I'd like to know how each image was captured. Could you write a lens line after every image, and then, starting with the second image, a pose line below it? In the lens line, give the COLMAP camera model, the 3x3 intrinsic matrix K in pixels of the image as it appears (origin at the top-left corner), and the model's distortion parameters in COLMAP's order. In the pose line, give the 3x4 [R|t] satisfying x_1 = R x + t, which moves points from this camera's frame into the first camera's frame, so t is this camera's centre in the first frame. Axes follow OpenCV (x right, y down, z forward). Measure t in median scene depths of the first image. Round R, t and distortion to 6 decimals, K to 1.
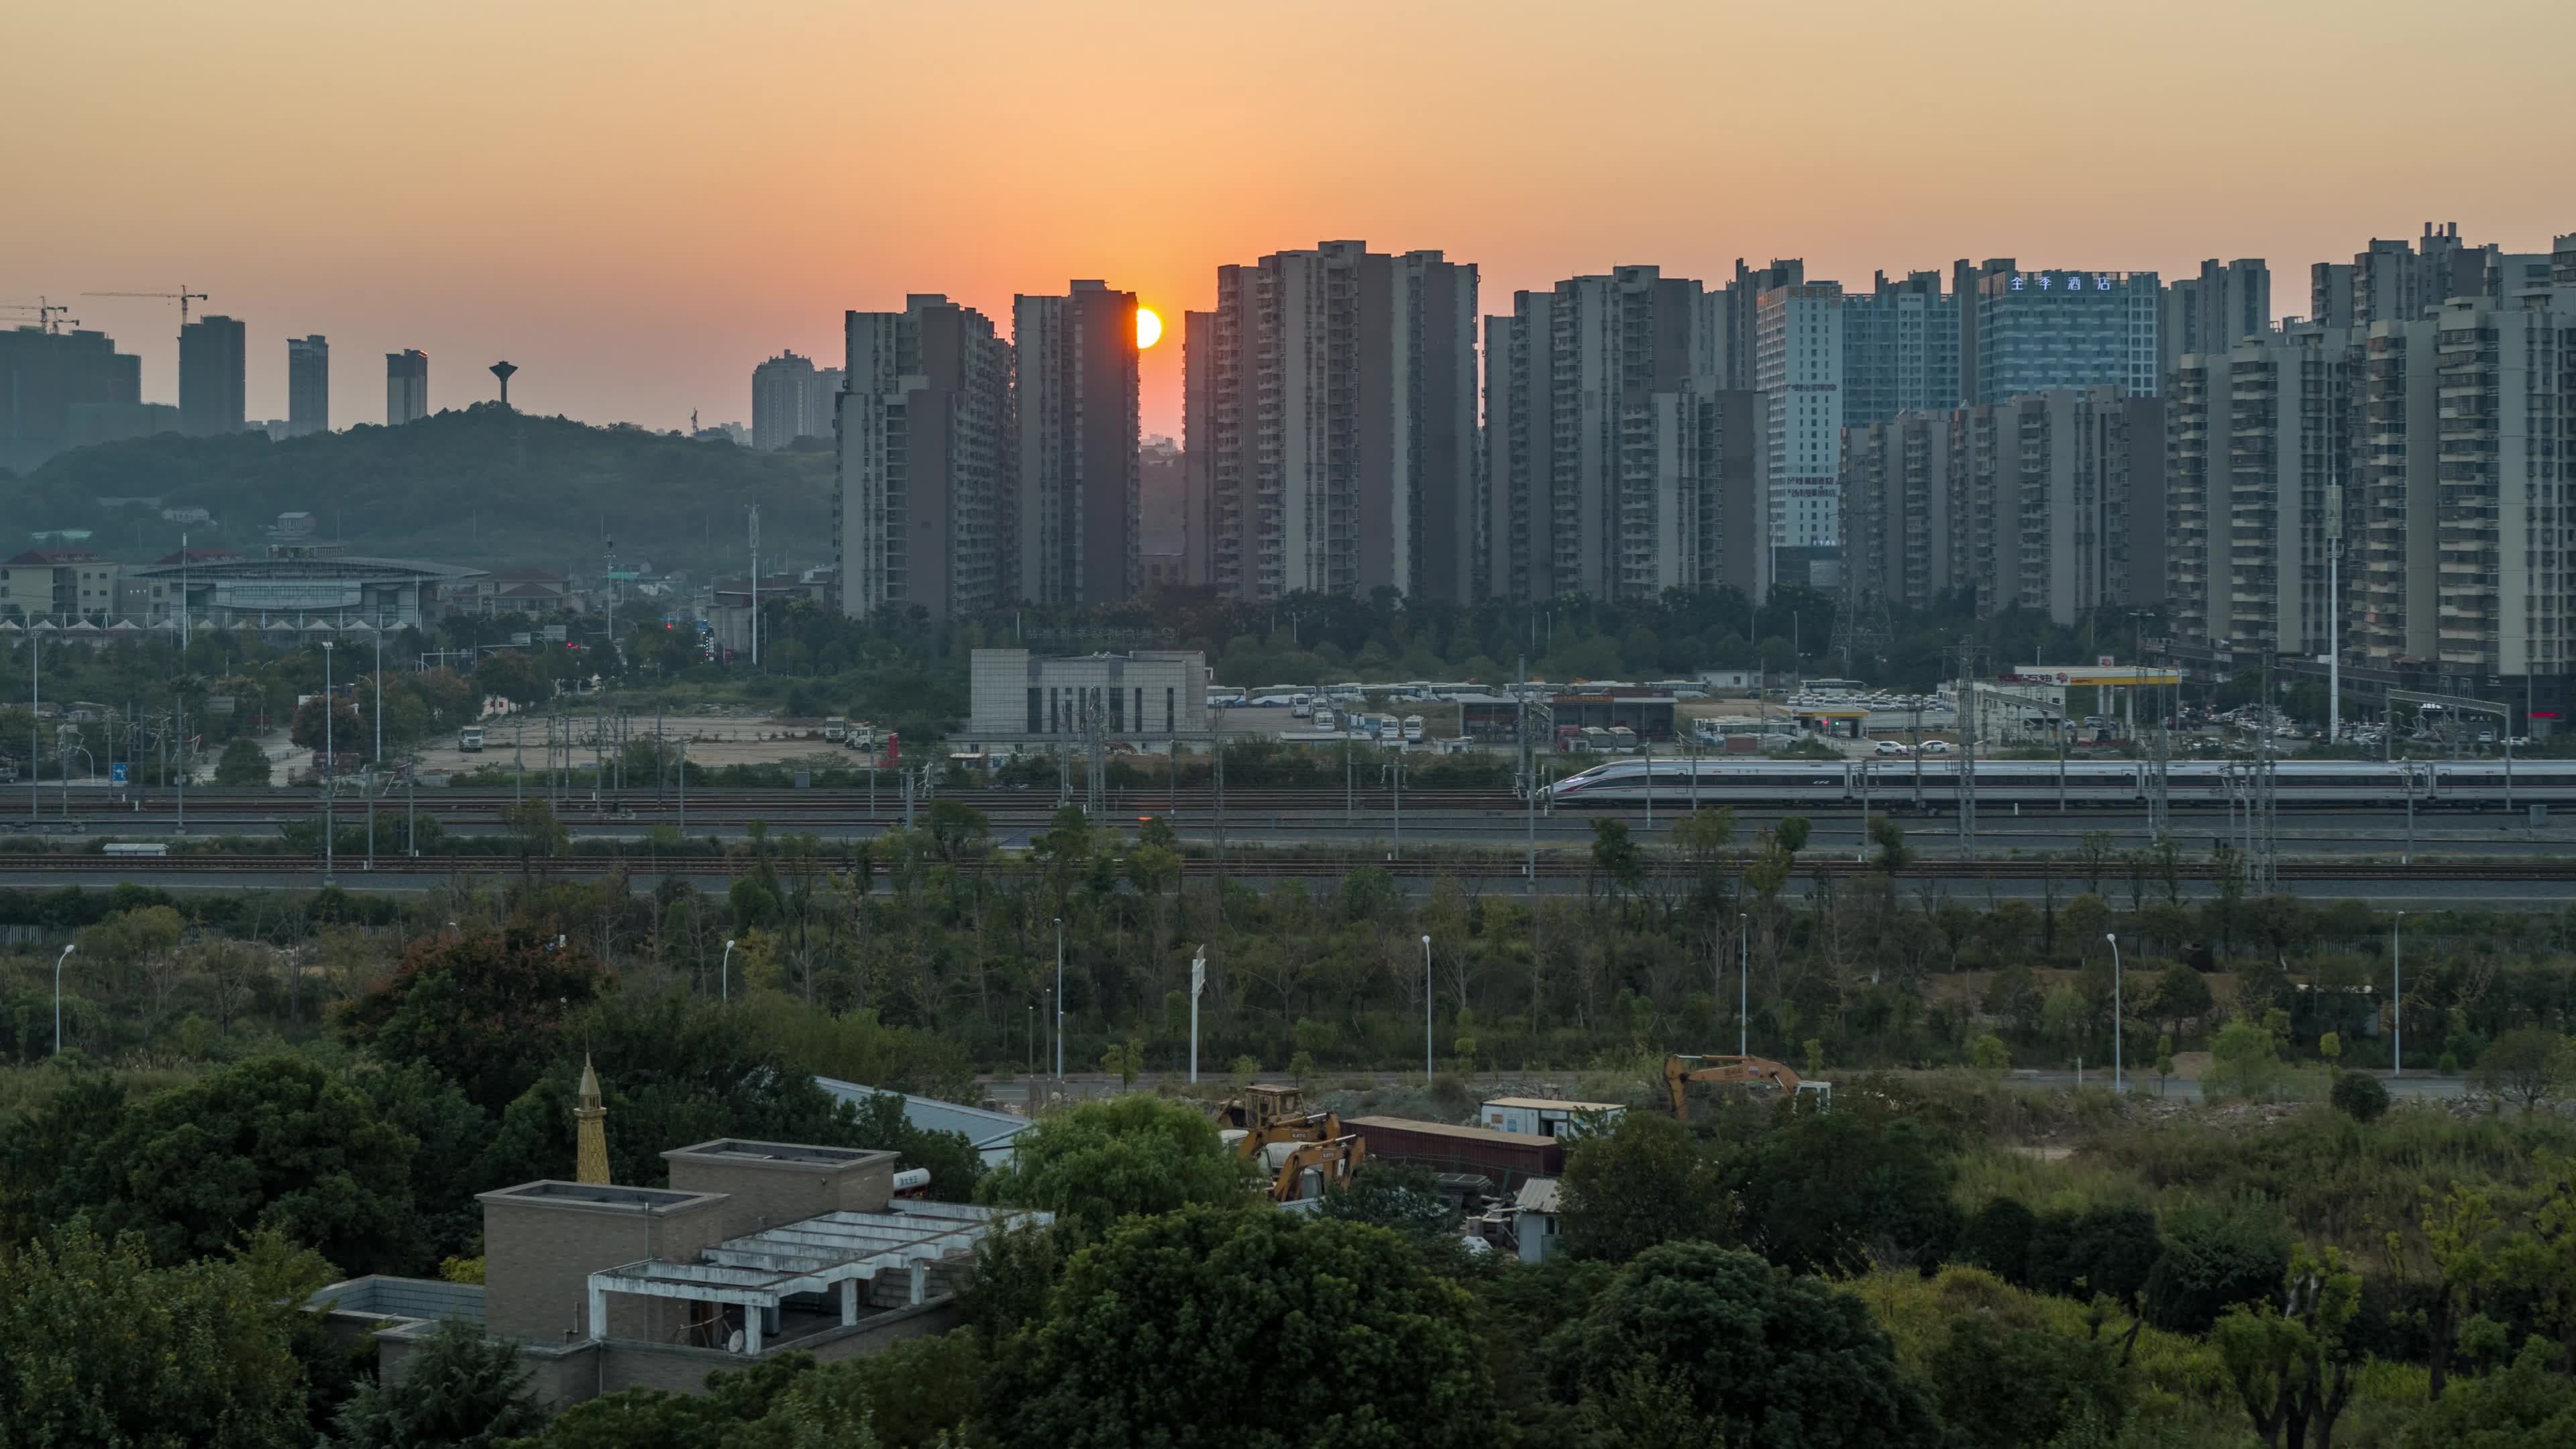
lens RADIAL K [[5117.4, 0, 1211.1], [0, 5117.4, 603.0], [0, 0, 1]] dist [-0.027151, 0.152371]
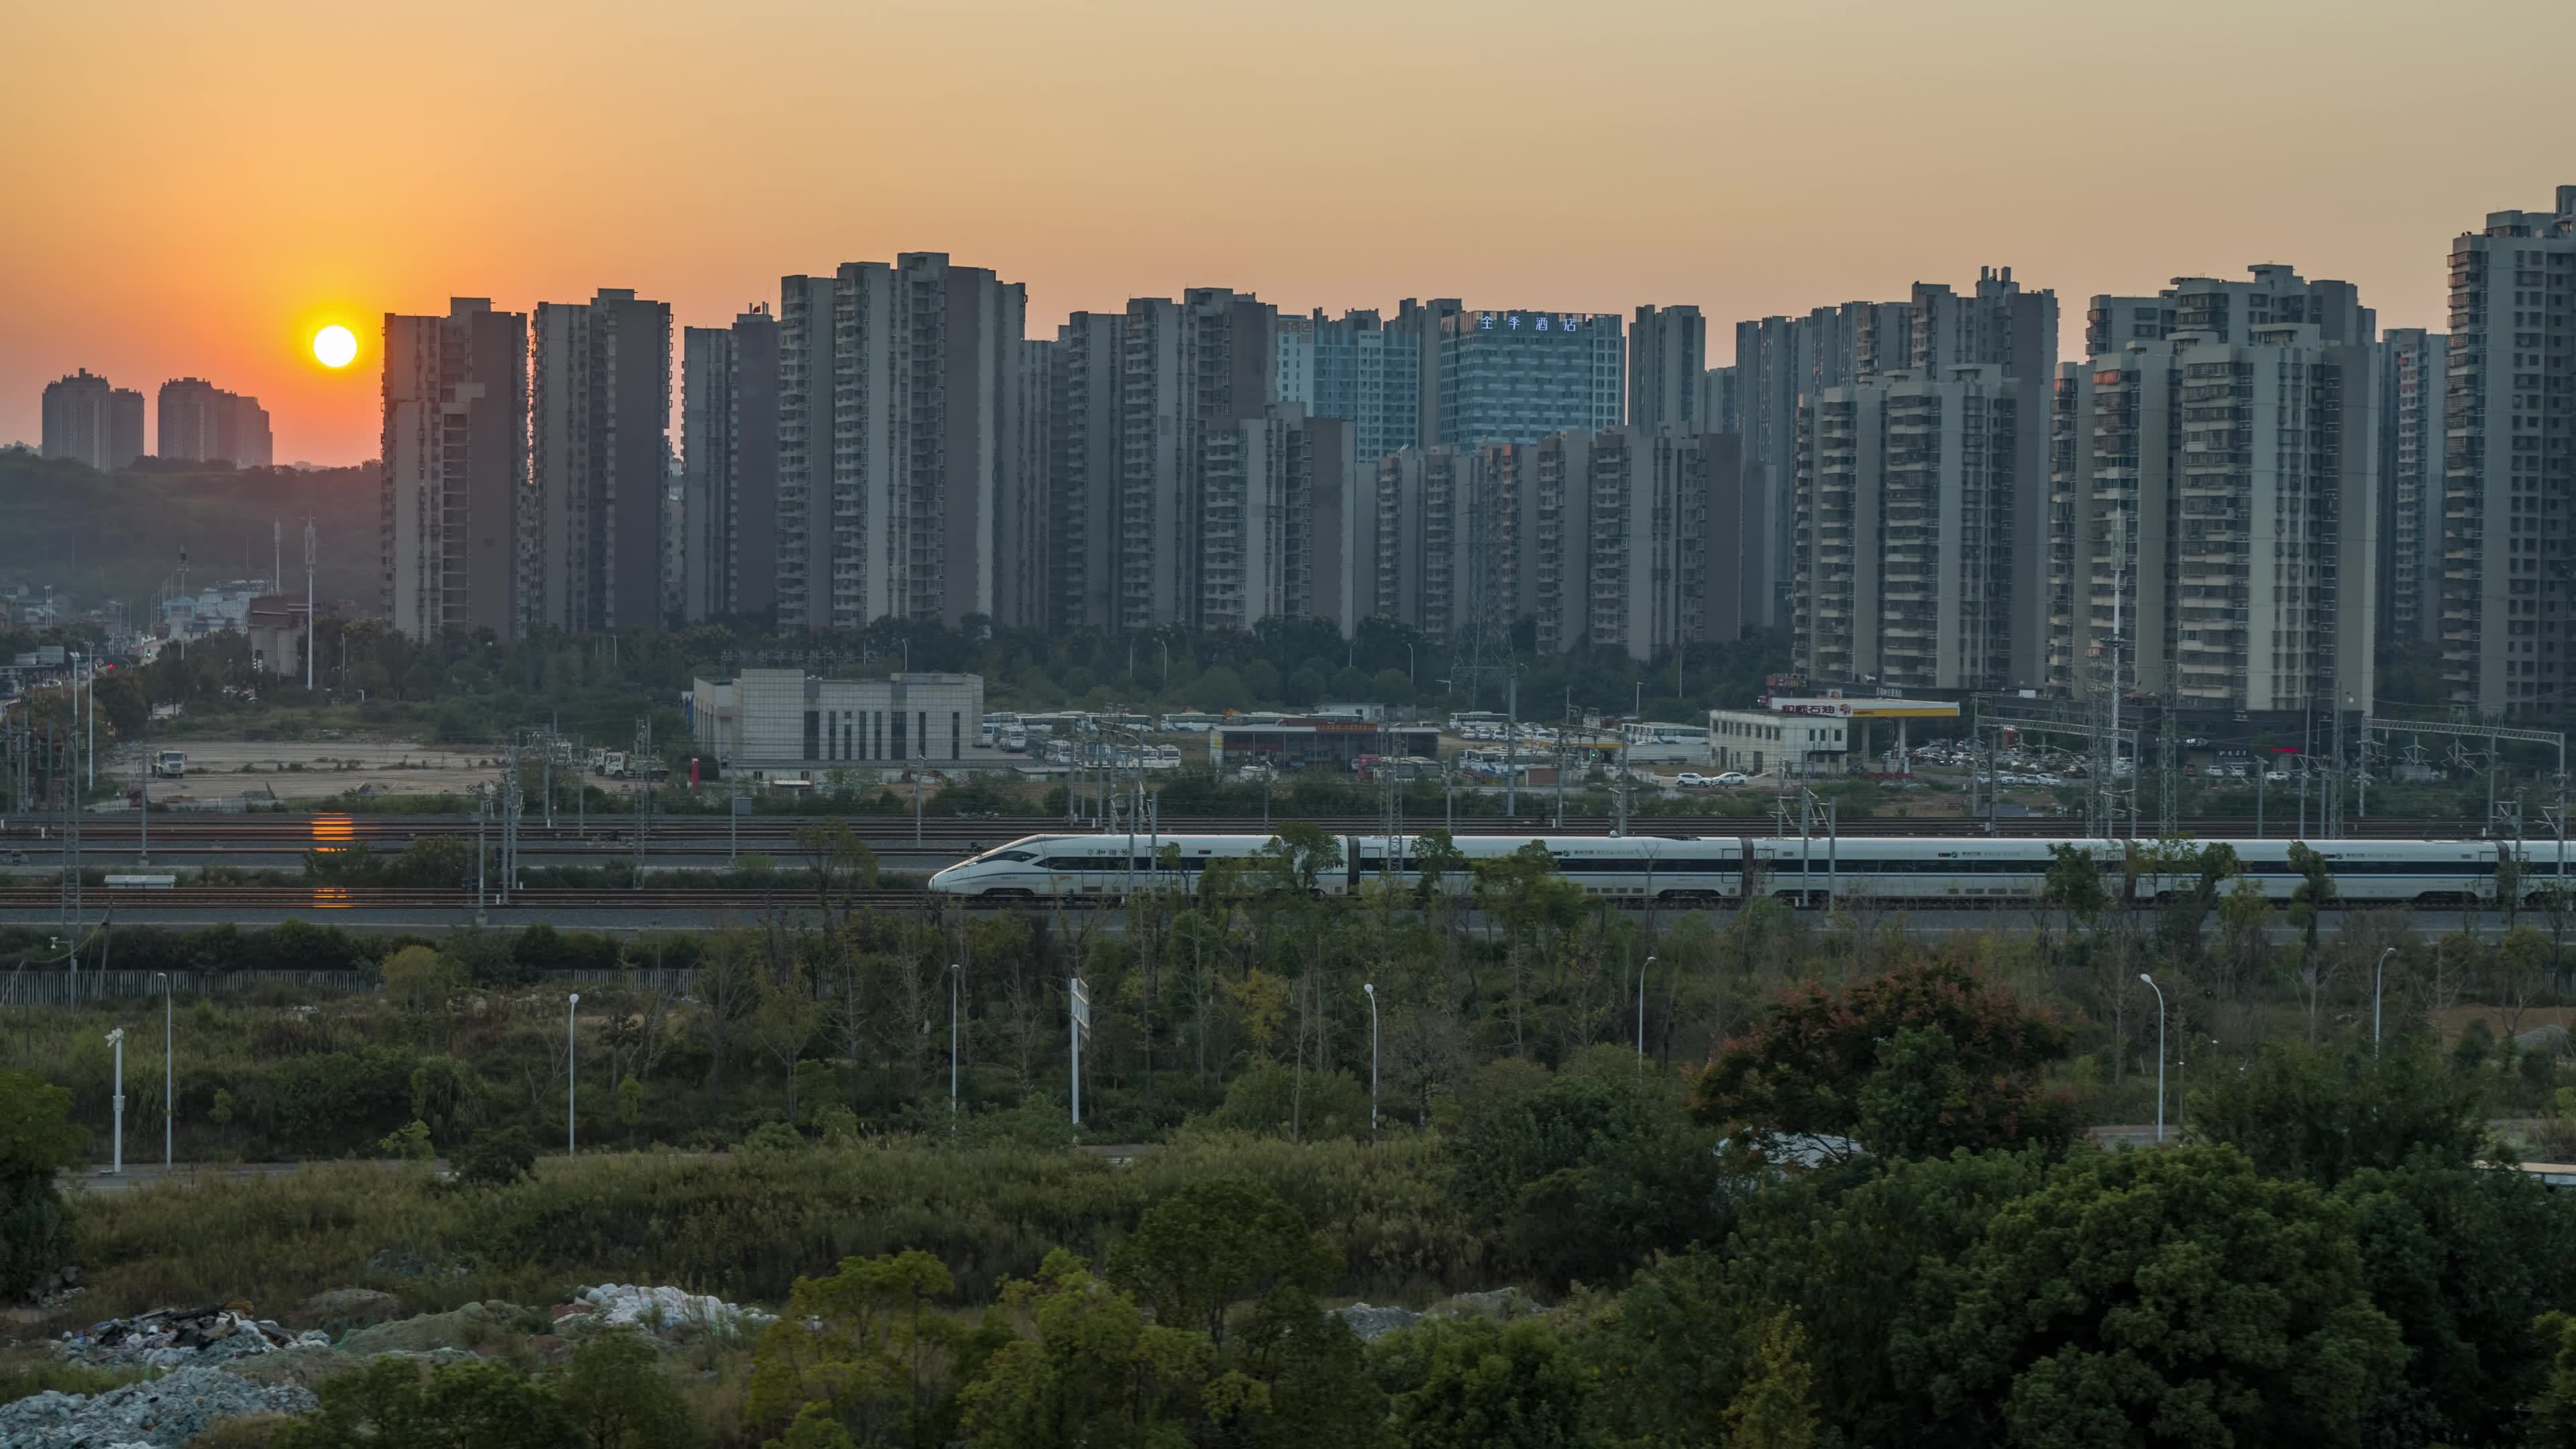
lens RADIAL K [[4903.8, 0, 1467.7], [0, 4903.8, 1081.9], [0, 0, 1]] dist [-0.003151, 0.005292]
pose [[0.972645, -0.009735, 0.232095, -0.090384], [-0.010587, 0.996226, 0.086154, 0.004100], [-0.232057, -0.086254, 0.968870, 0.069255]]
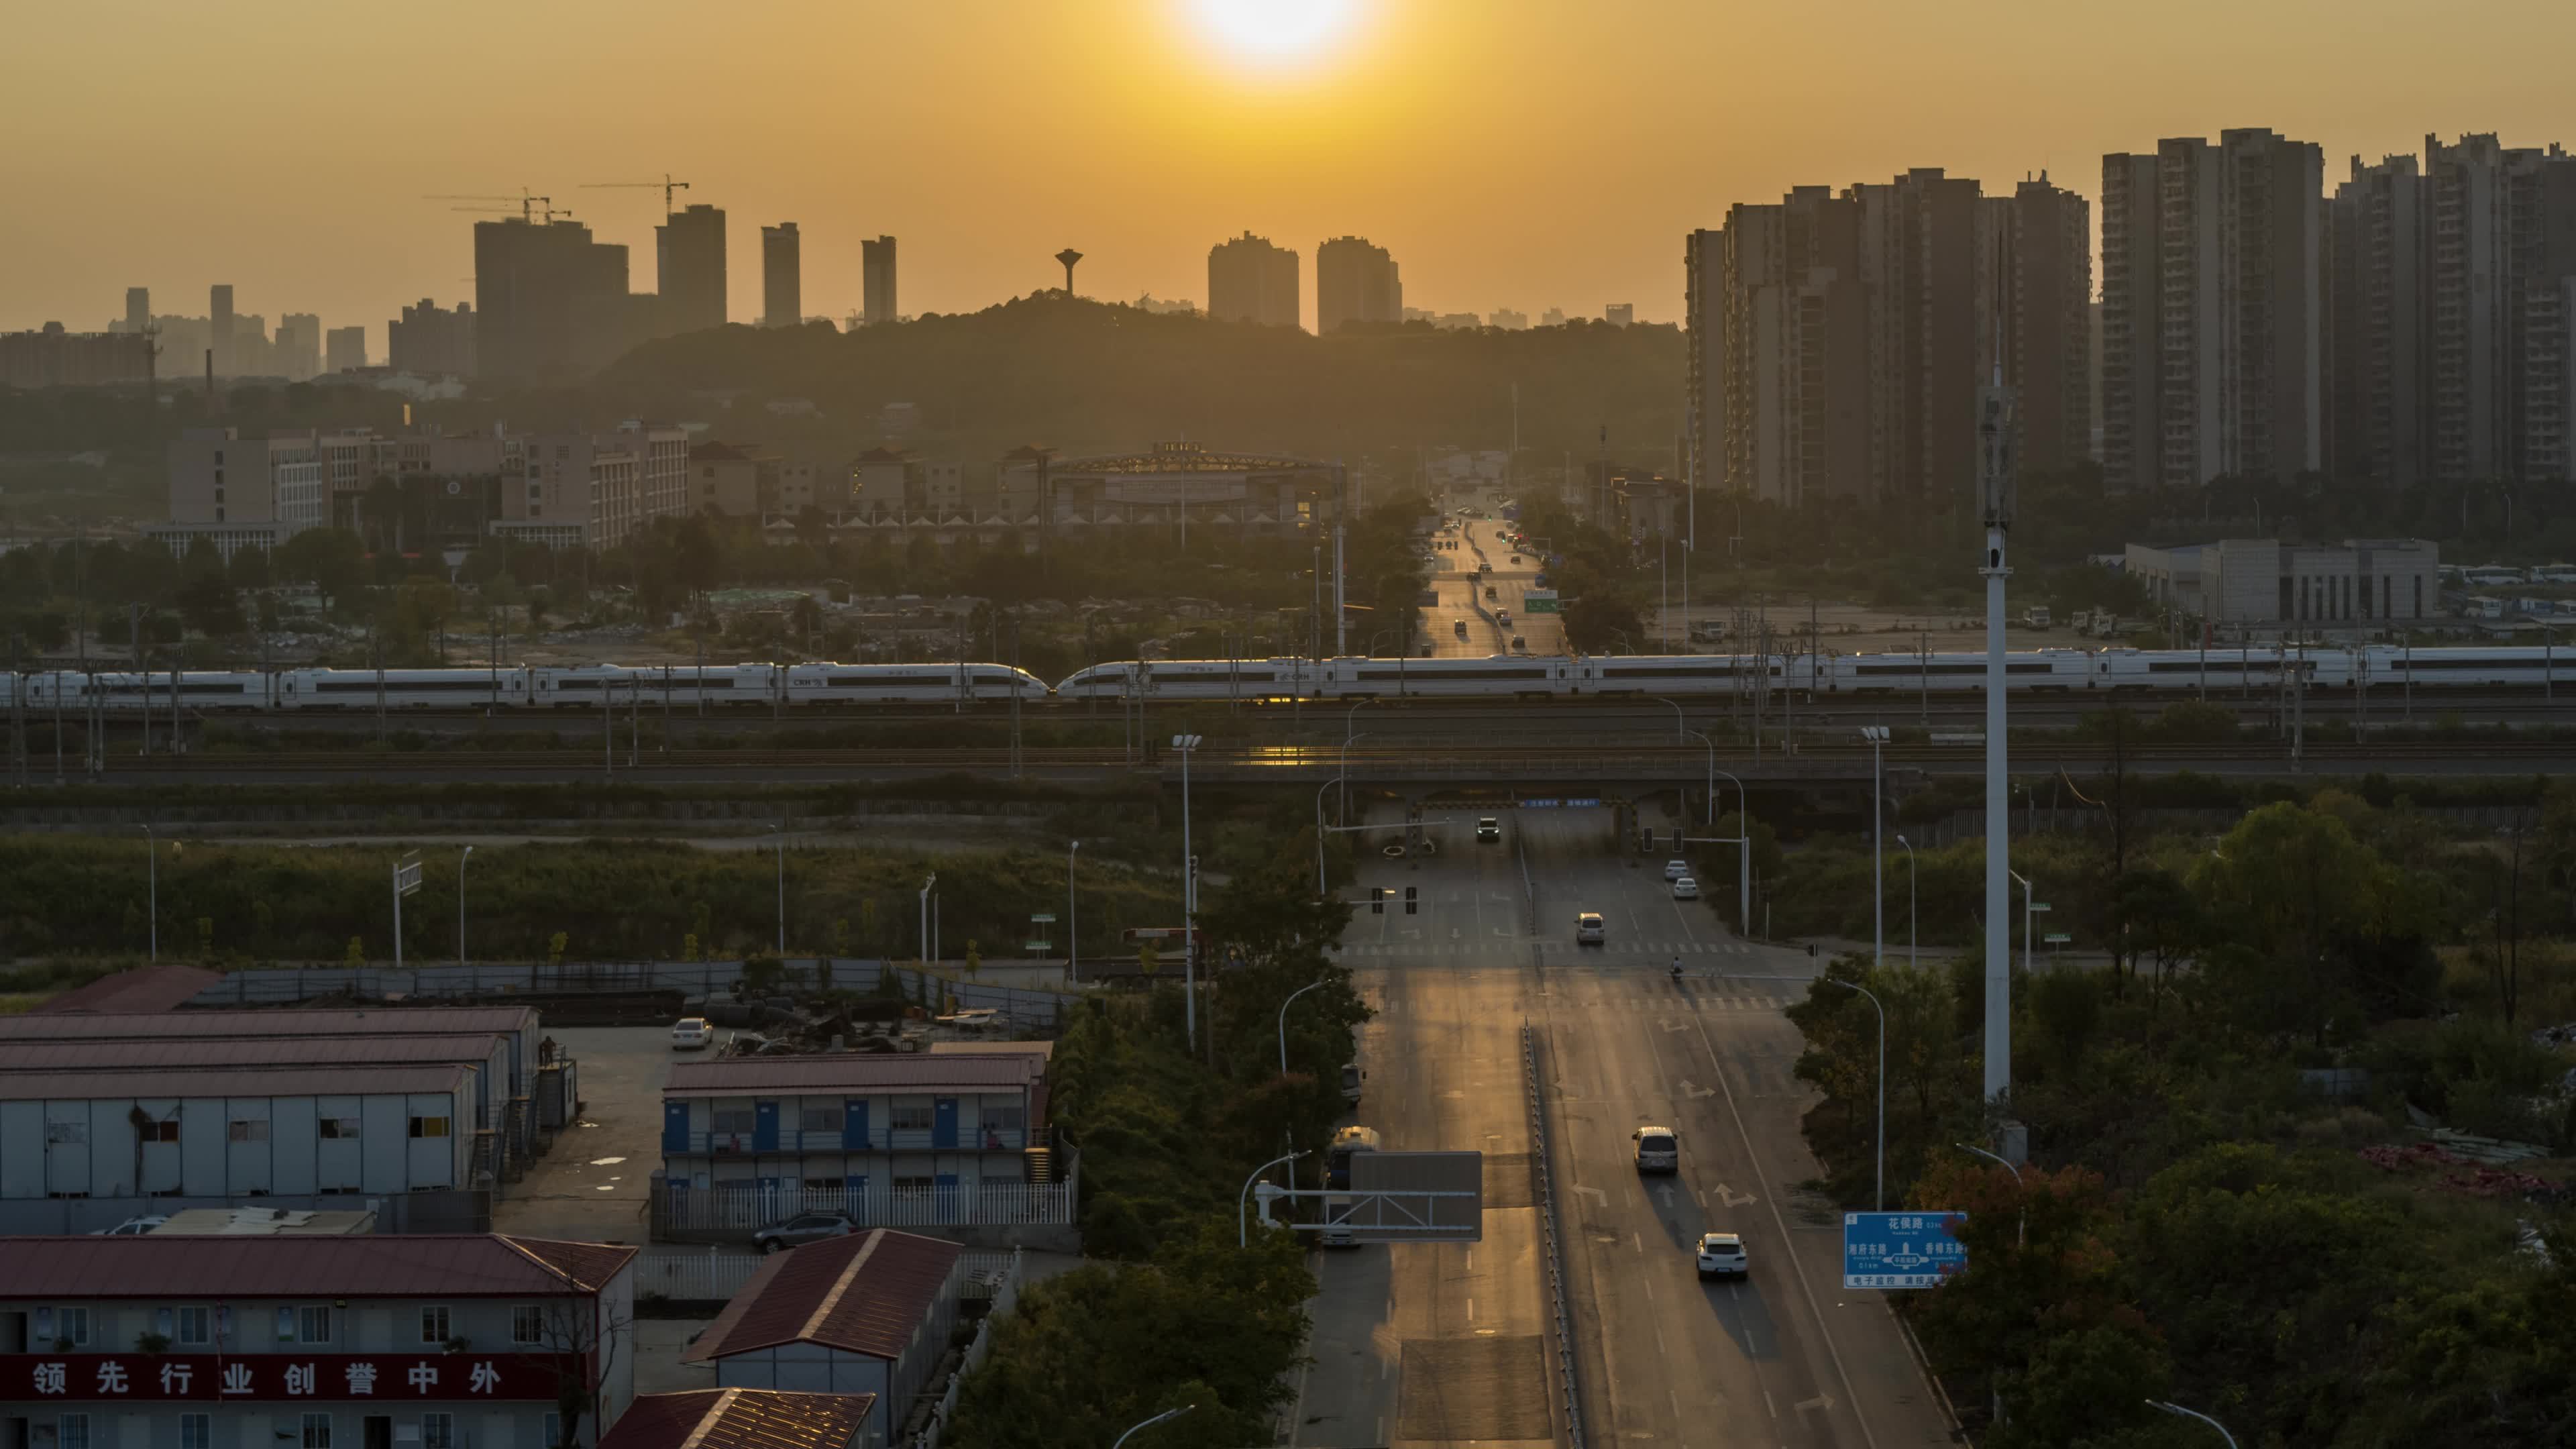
lens RADIAL K [[5305.6, 0, 961.2], [0, 5305.6, 548.0], [0, 0, 1]] dist [-0.006911, -0.011009]
pose [[0.998718, -0.009524, -0.049708, -0.177517], [0.010187, 0.999862, 0.013108, -0.004277], [0.049576, -0.013597, 0.998678, -0.061033]]
